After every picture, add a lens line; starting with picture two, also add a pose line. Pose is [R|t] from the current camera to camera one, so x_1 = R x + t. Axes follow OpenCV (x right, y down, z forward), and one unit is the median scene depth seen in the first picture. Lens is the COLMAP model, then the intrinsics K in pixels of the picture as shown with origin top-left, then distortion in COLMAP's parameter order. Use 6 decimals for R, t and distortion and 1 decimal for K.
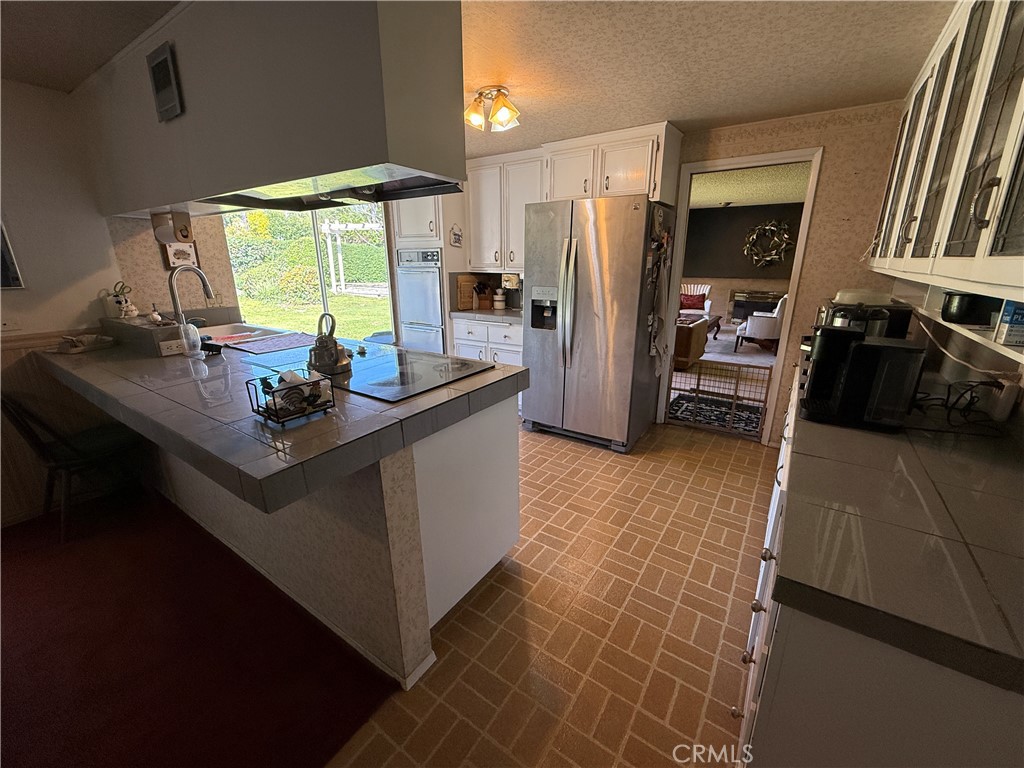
lens RADIAL K [[418.7, 0, 510.2], [0, 418.7, 383.6], [0, 0, 1]] dist [-0.001282, 0.000048]
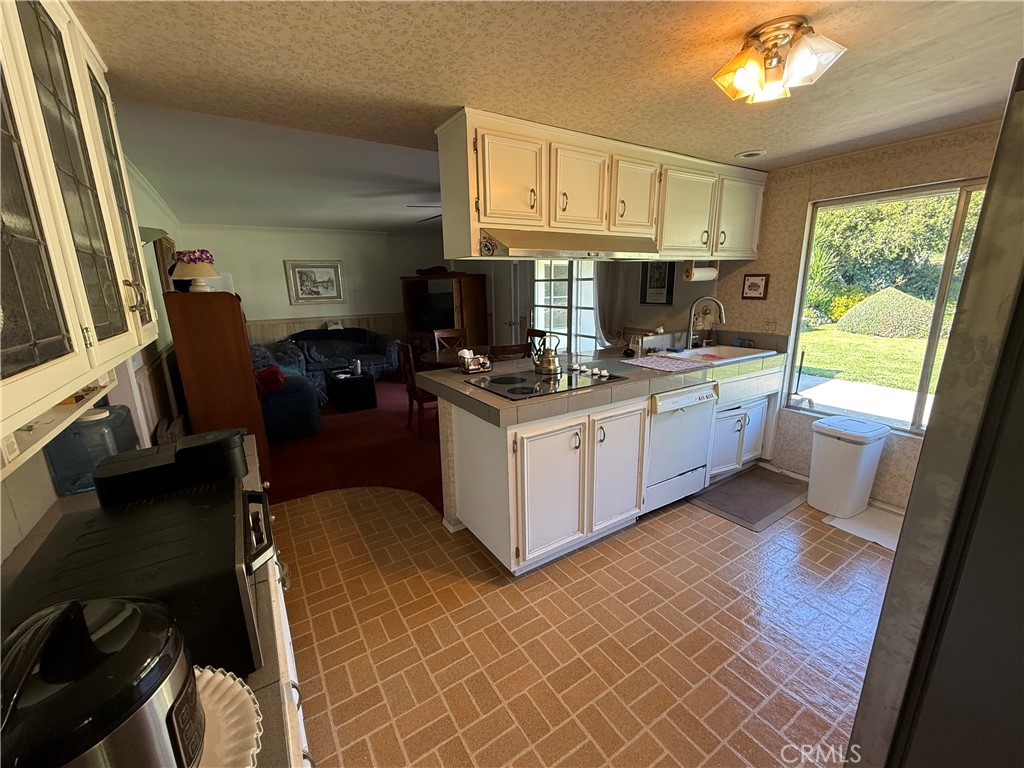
lens RADIAL K [[418.7, 0, 512.2], [0, 418.7, 382.9], [0, 0, 1]] dist [-0.001282, 0.000048]
pose [[-0.389522, 0.227739, -0.892417, 1.127723], [-0.238168, 0.911083, 0.336458, -0.543035], [0.889690, 0.343603, -0.300646, 1.540602]]
